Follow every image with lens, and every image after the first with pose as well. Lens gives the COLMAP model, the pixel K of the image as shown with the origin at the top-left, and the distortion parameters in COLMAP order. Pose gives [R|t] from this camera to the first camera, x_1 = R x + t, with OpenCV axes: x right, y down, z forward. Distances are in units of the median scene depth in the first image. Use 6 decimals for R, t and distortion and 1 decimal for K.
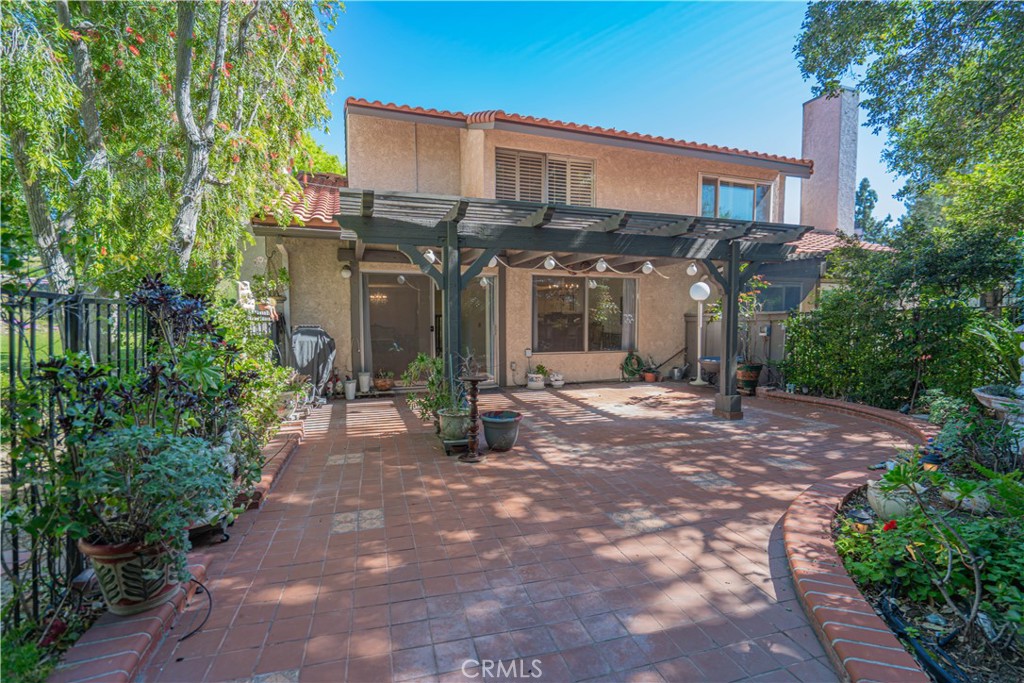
lens RADIAL K [[450.0, 0, 512.0], [0, 450.0, 341.5], [0, 0, 1]] dist [0.000416, 0.000030]
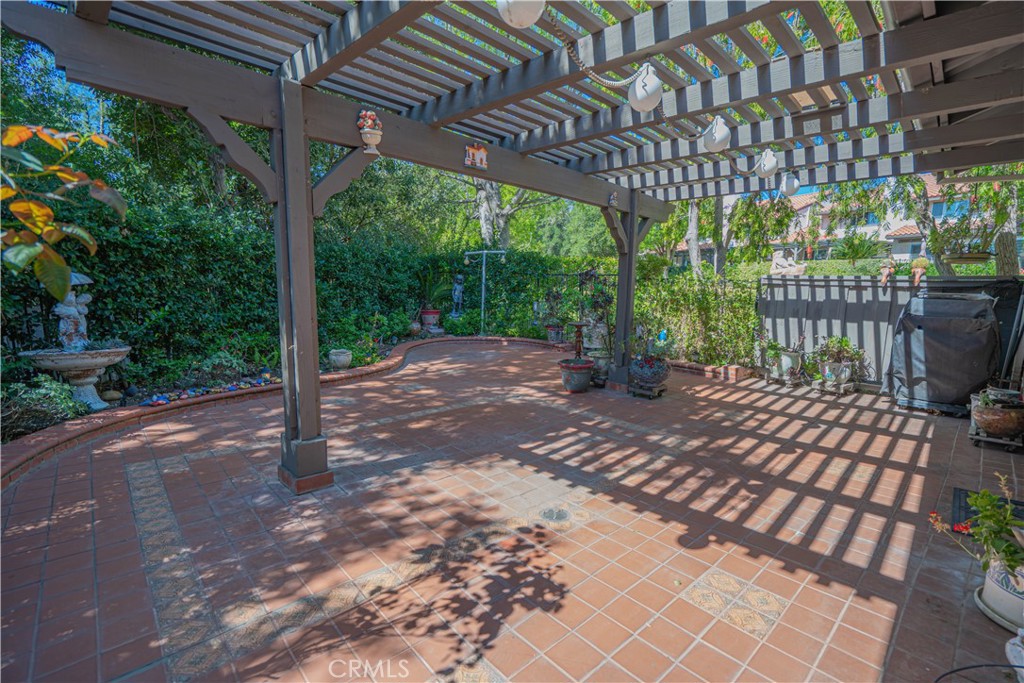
lens RADIAL K [[450.0, 0, 512.0], [0, 450.0, 341.5], [0, 0, 1]] dist [0.000416, 0.000030]
pose [[-0.892477, 0.046068, -0.448734, 0.766475], [-0.035563, 0.984490, 0.171799, -0.096234], [0.449689, 0.169285, -0.876996, 2.311747]]
